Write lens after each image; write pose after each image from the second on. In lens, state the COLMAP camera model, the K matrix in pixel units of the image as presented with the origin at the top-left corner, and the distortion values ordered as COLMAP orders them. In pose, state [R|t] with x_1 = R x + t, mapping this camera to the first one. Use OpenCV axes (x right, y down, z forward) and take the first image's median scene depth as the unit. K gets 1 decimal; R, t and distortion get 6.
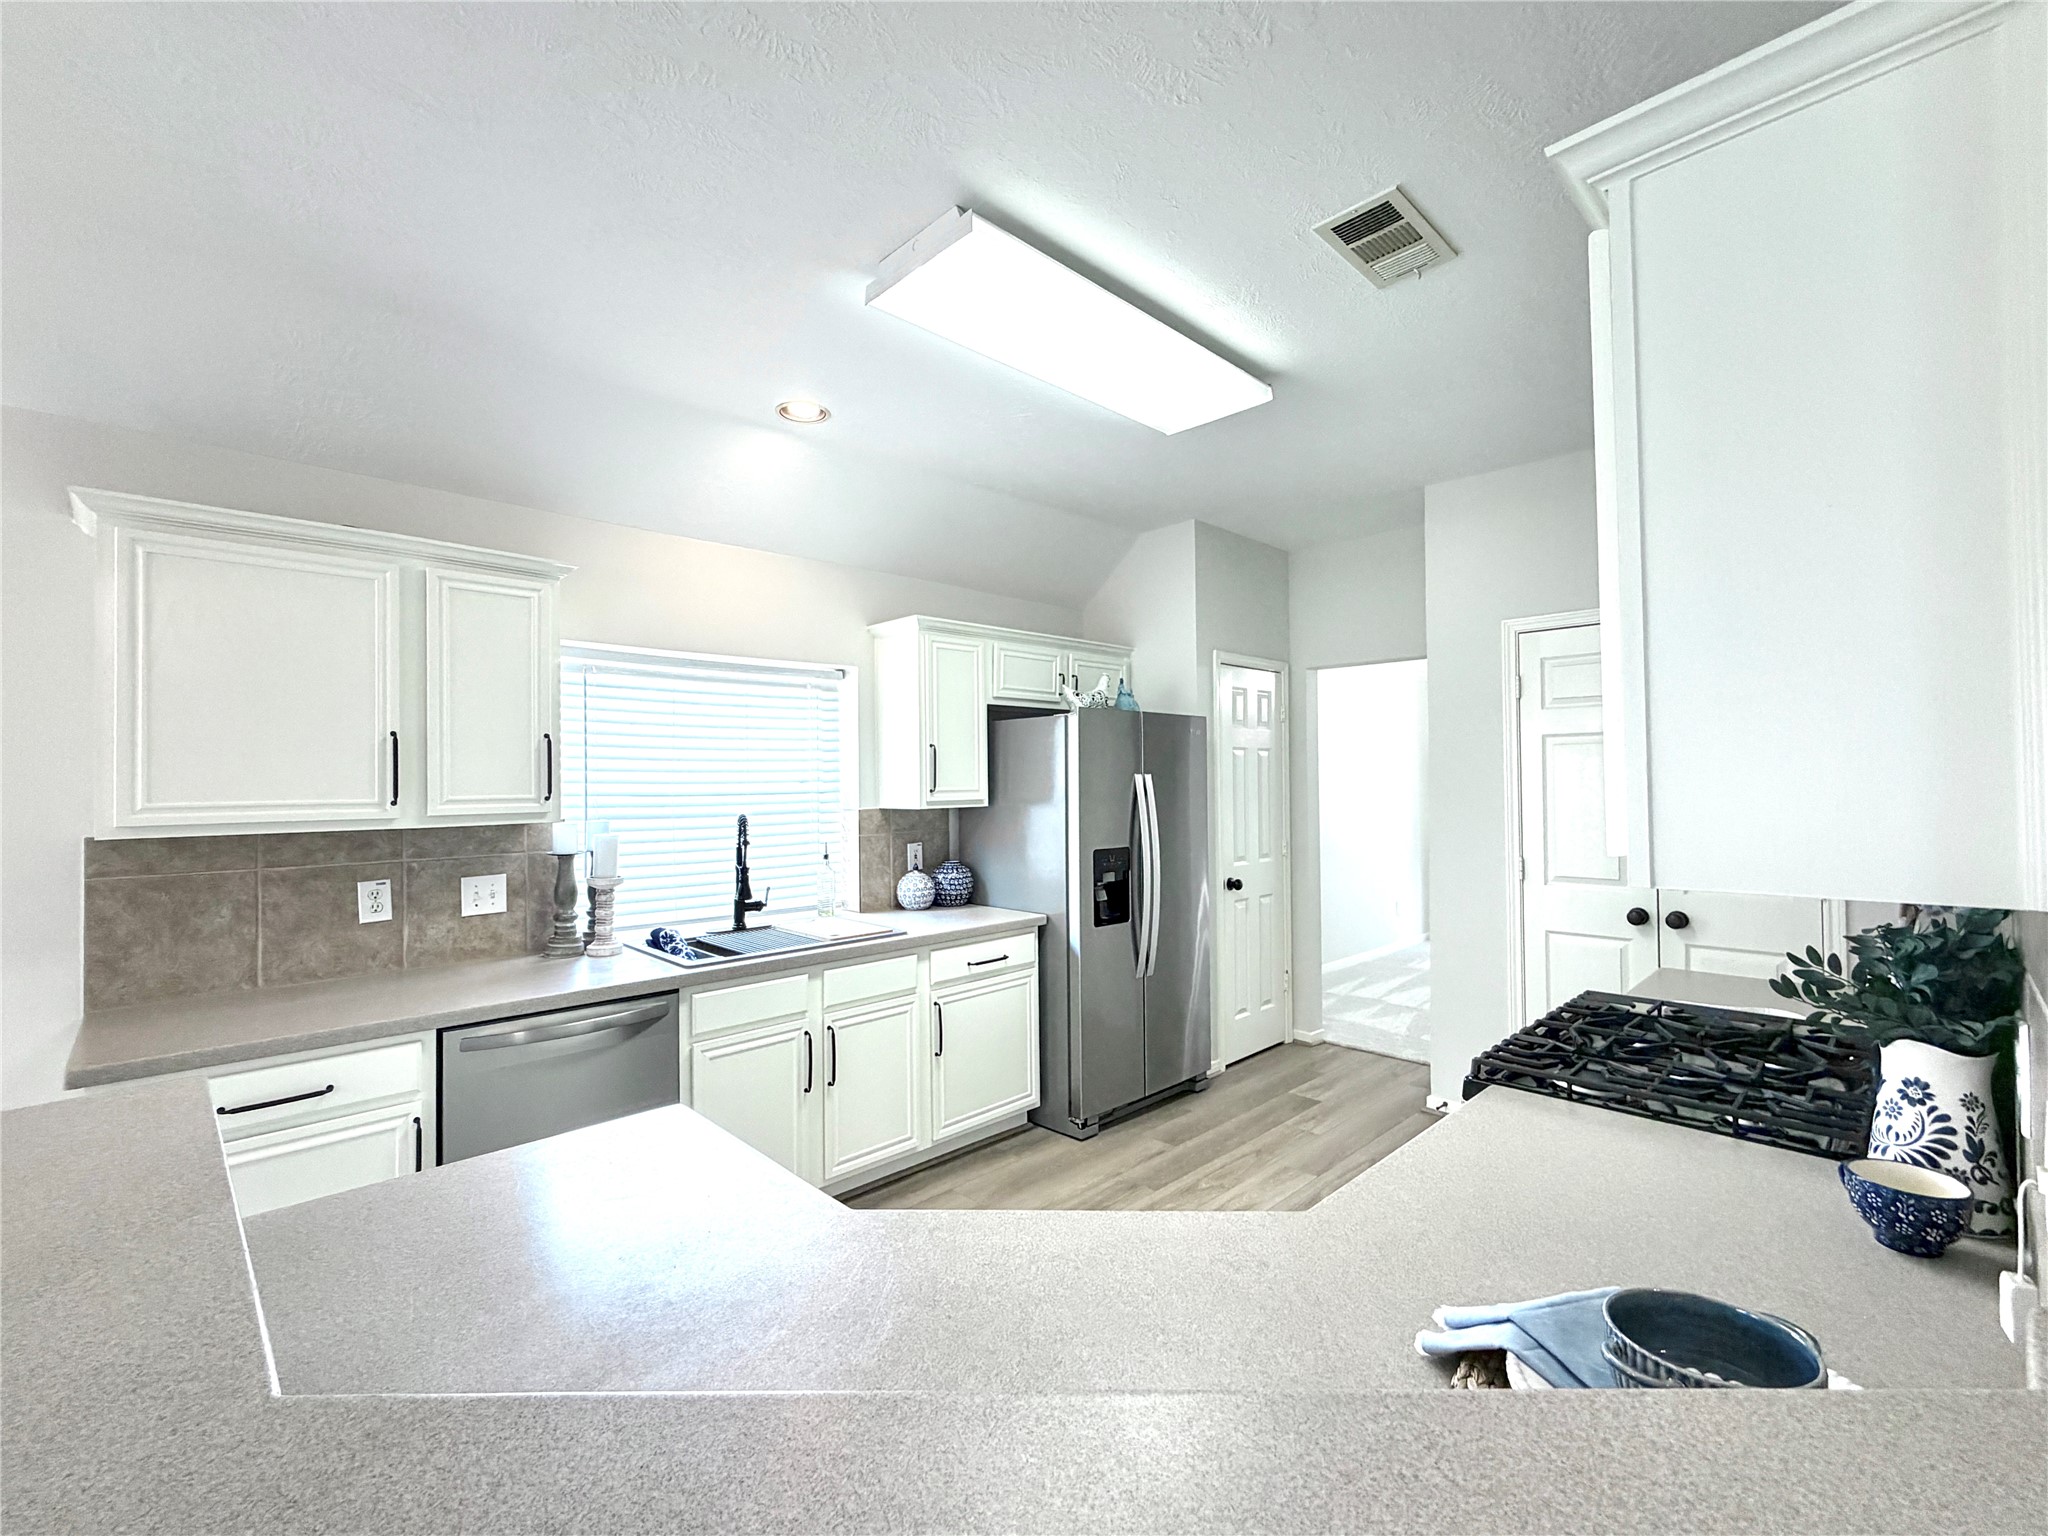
lens RADIAL K [[892.4, 0, 1024.0], [0, 892.4, 768.0], [0, 0, 1]] dist [-0.000989, -0.000595]
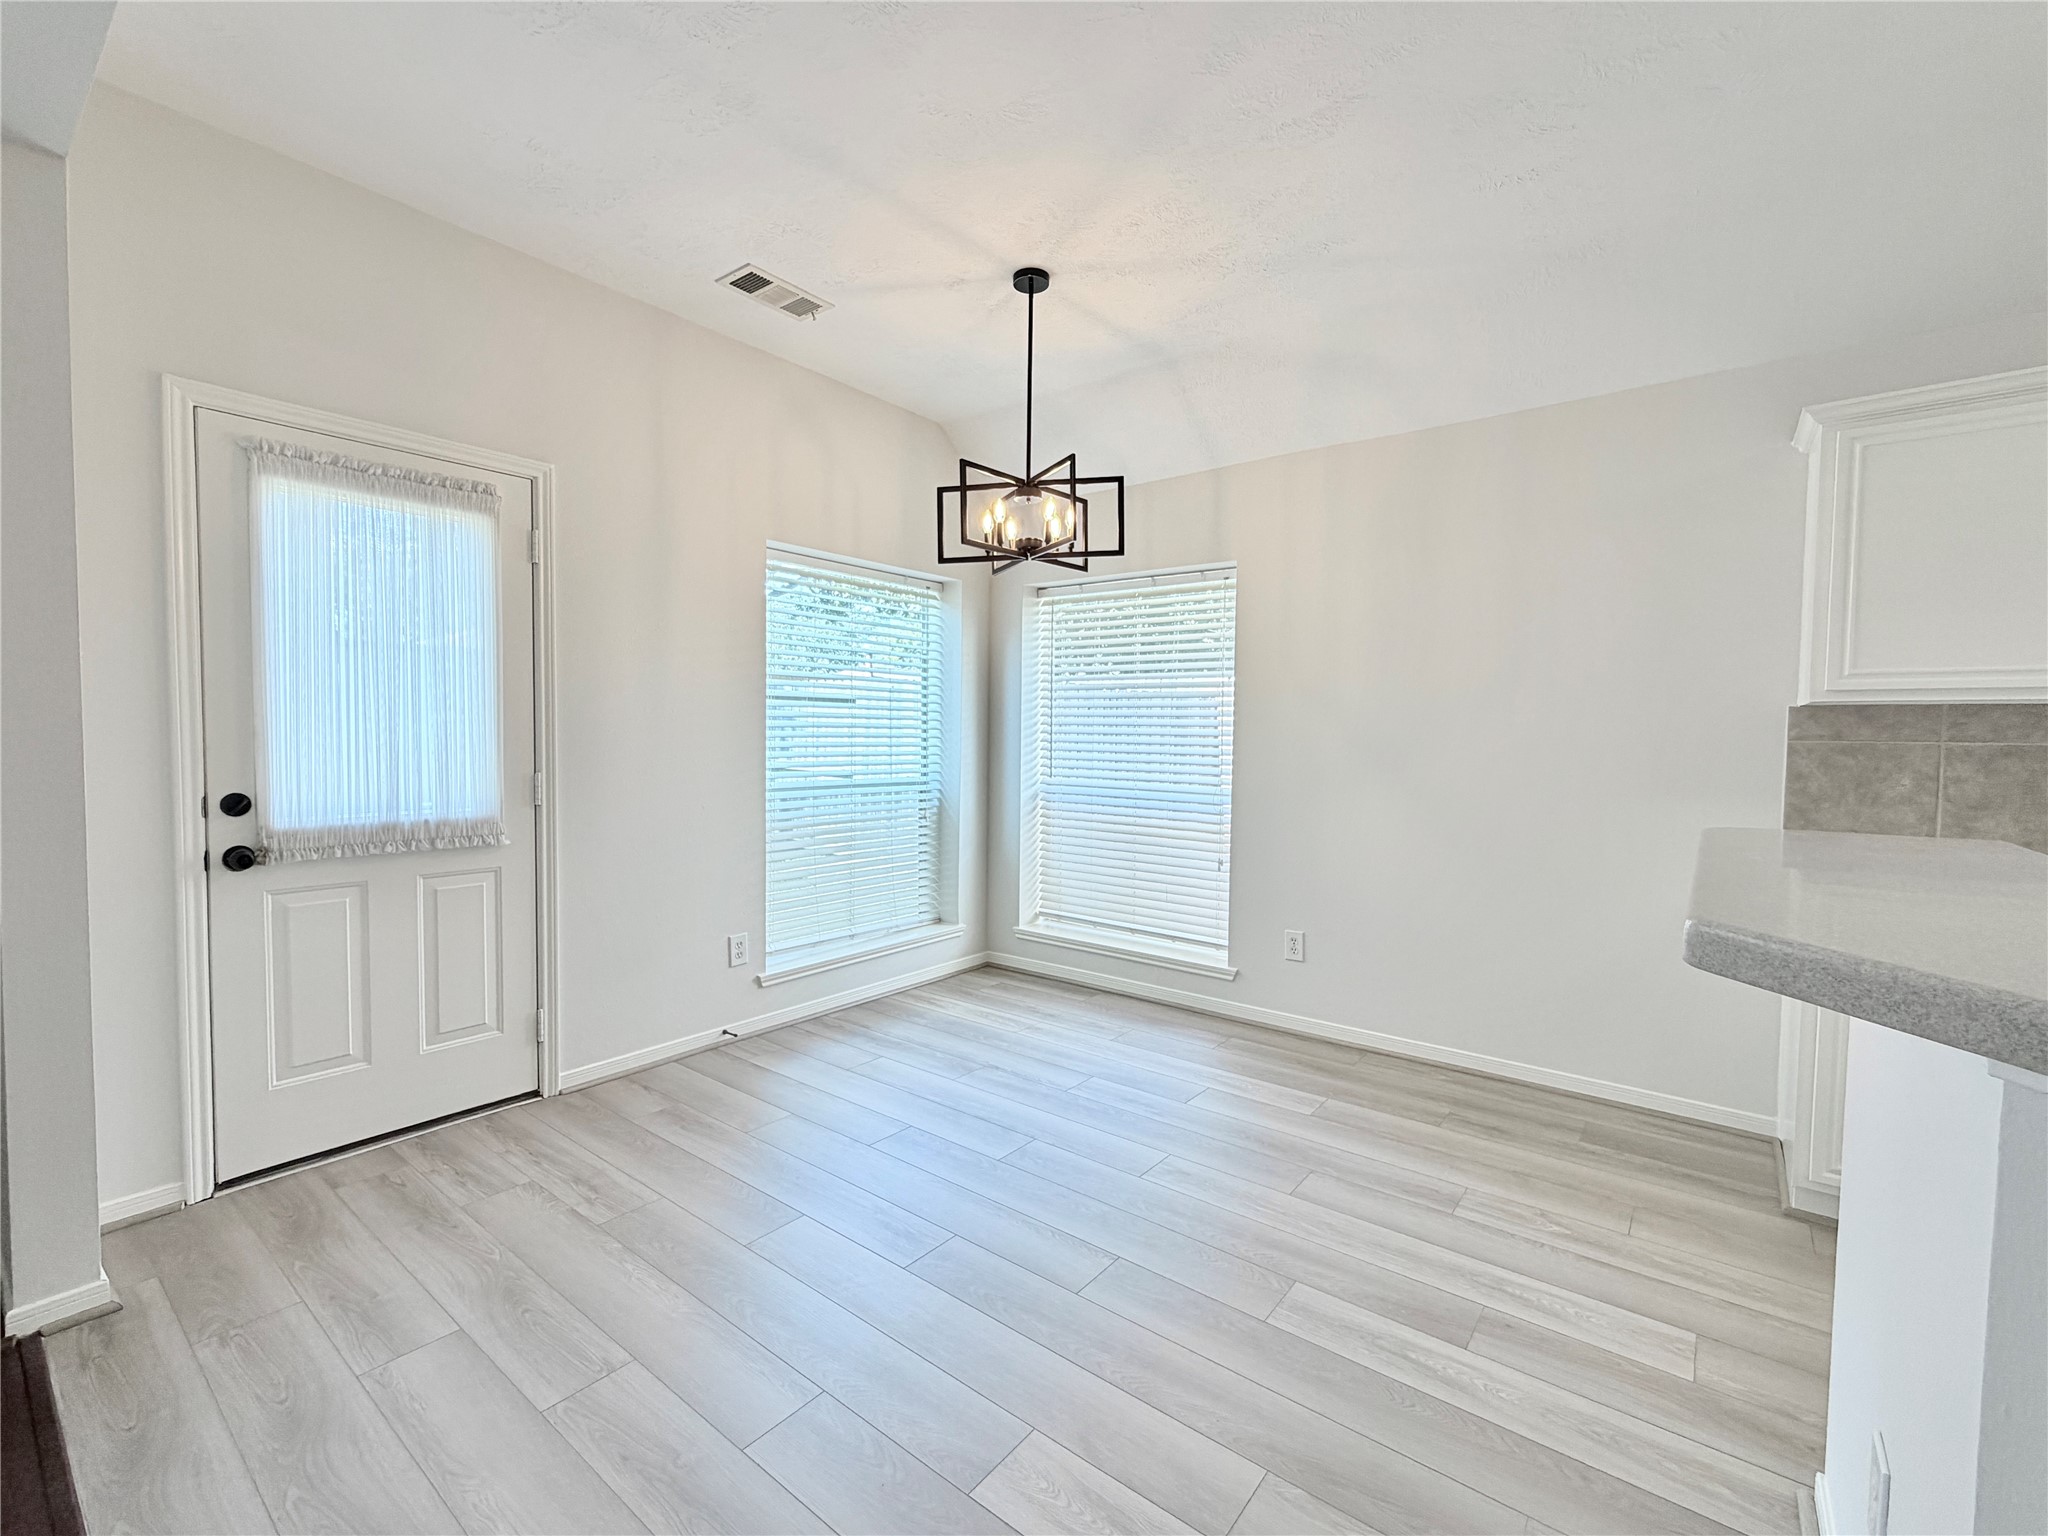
lens RADIAL K [[892.4, 0, 1024.0], [0, 892.4, 768.0], [0, 0, 1]] dist [-0.000989, -0.000595]
pose [[0.127520, 0.053004, -0.990419, 0.013006], [0.001236, 0.998562, 0.053599, 0.062473], [0.991835, -0.008060, 0.127271, -0.123765]]
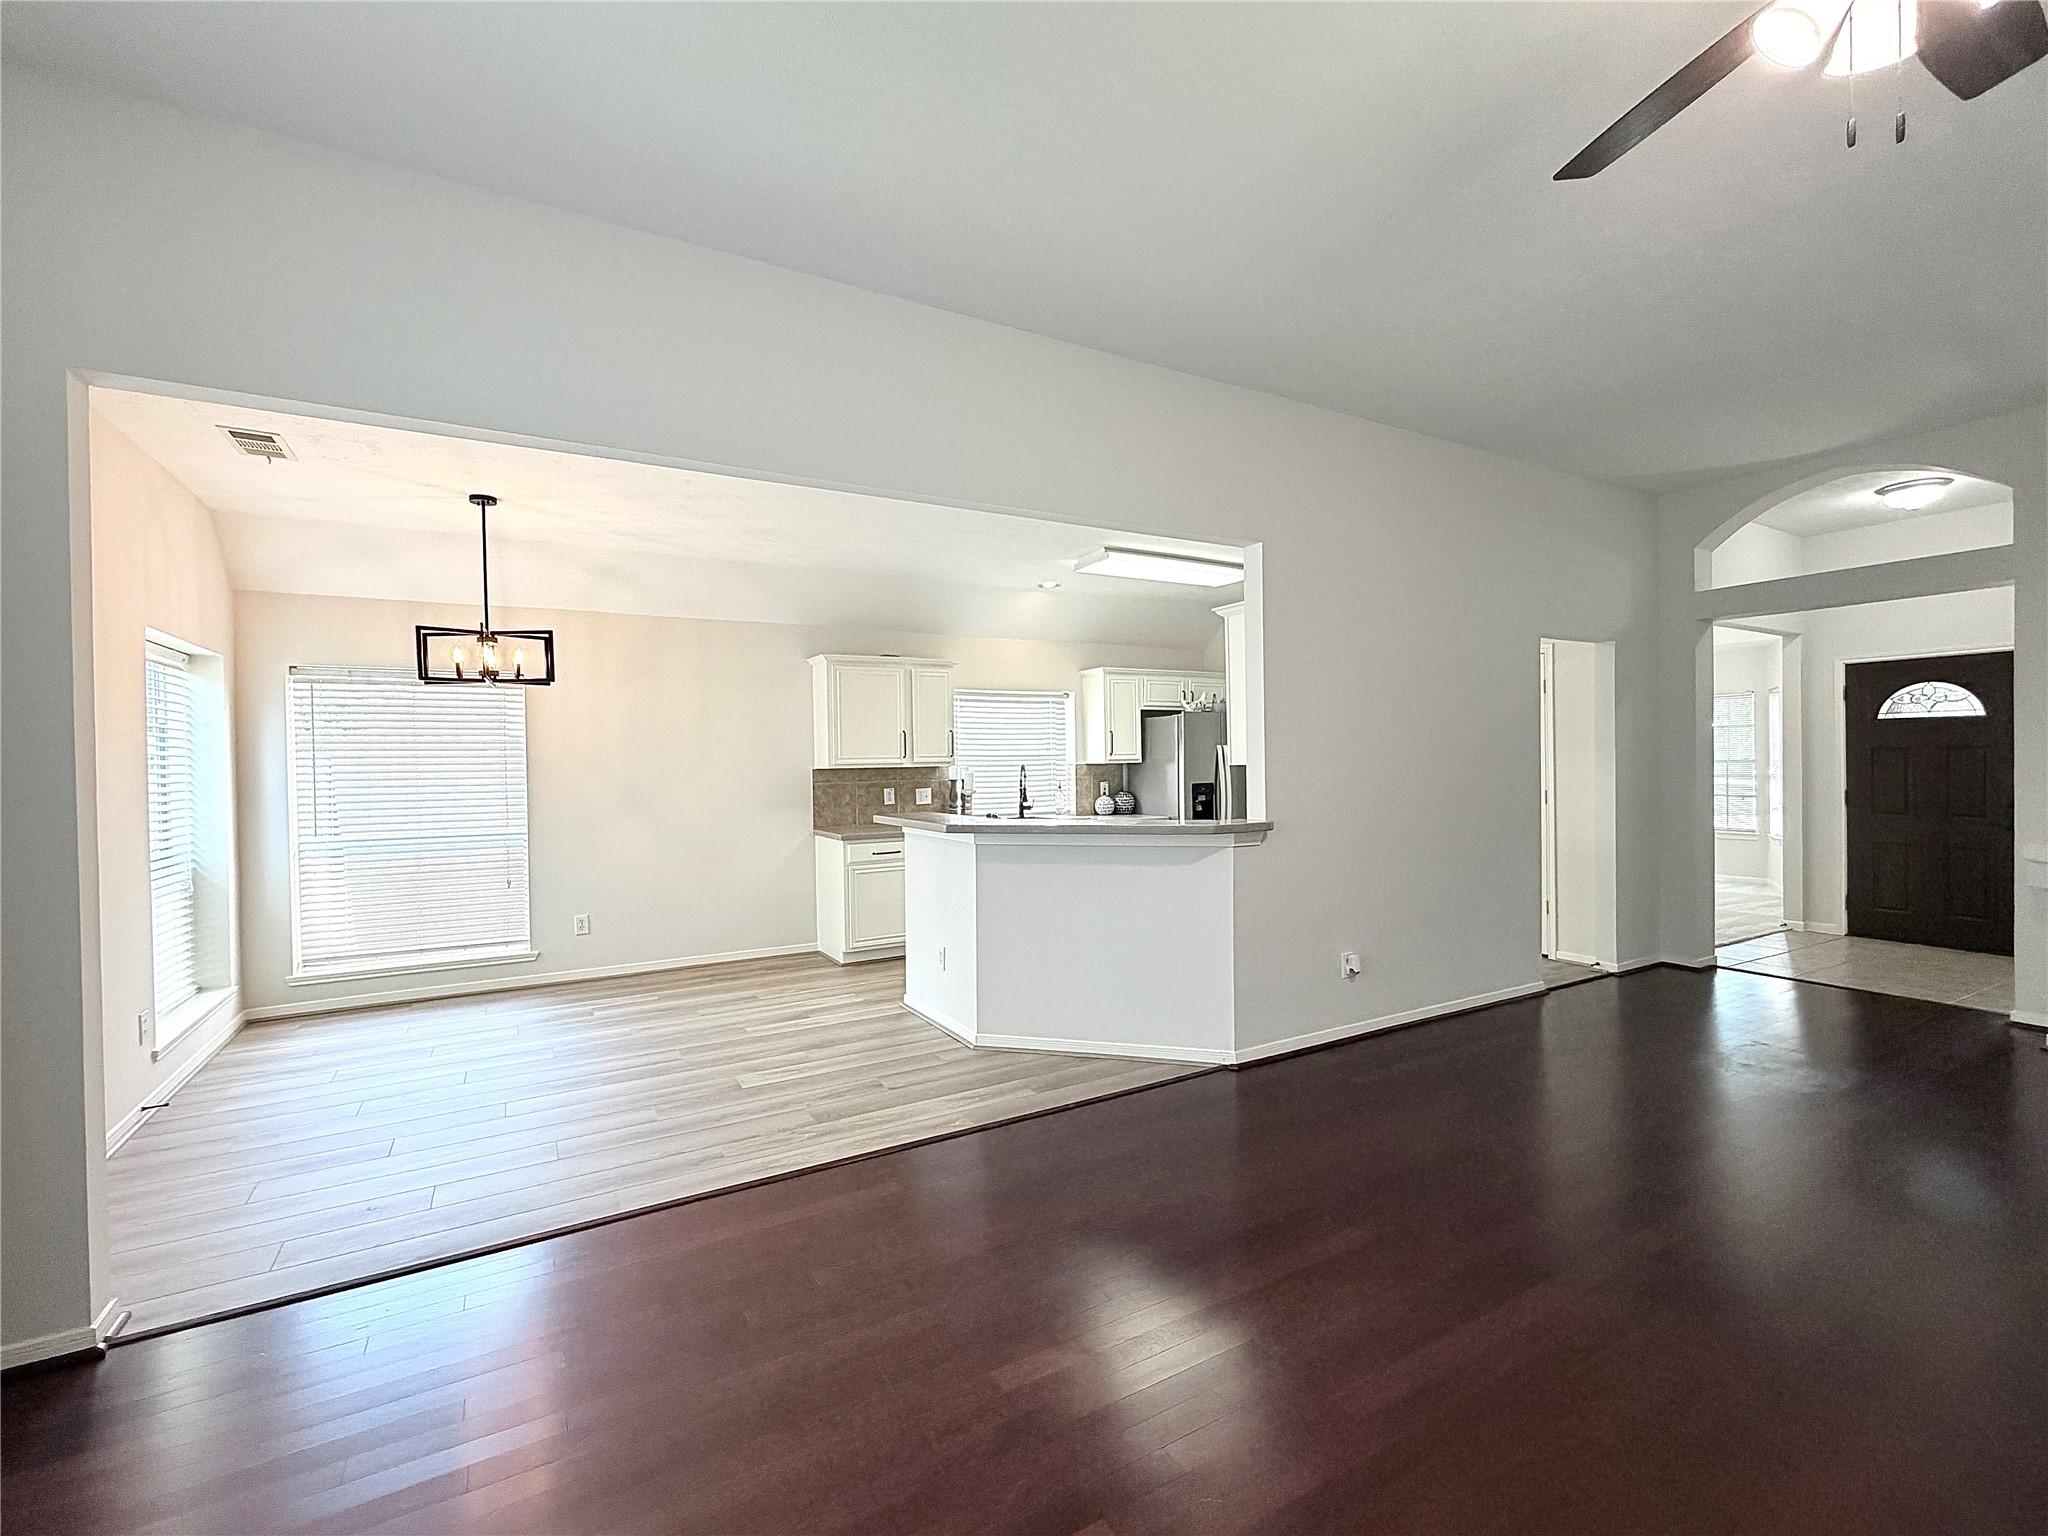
lens RADIAL K [[892.4, 0, 1024.0], [0, 892.4, 768.0], [0, 0, 1]] dist [-0.000989, -0.000595]
pose [[0.968023, -0.001048, -0.250858, 0.230385], [0.008081, 0.999603, 0.027005, 0.001072], [0.250730, -0.028169, 0.967647, -1.084403]]
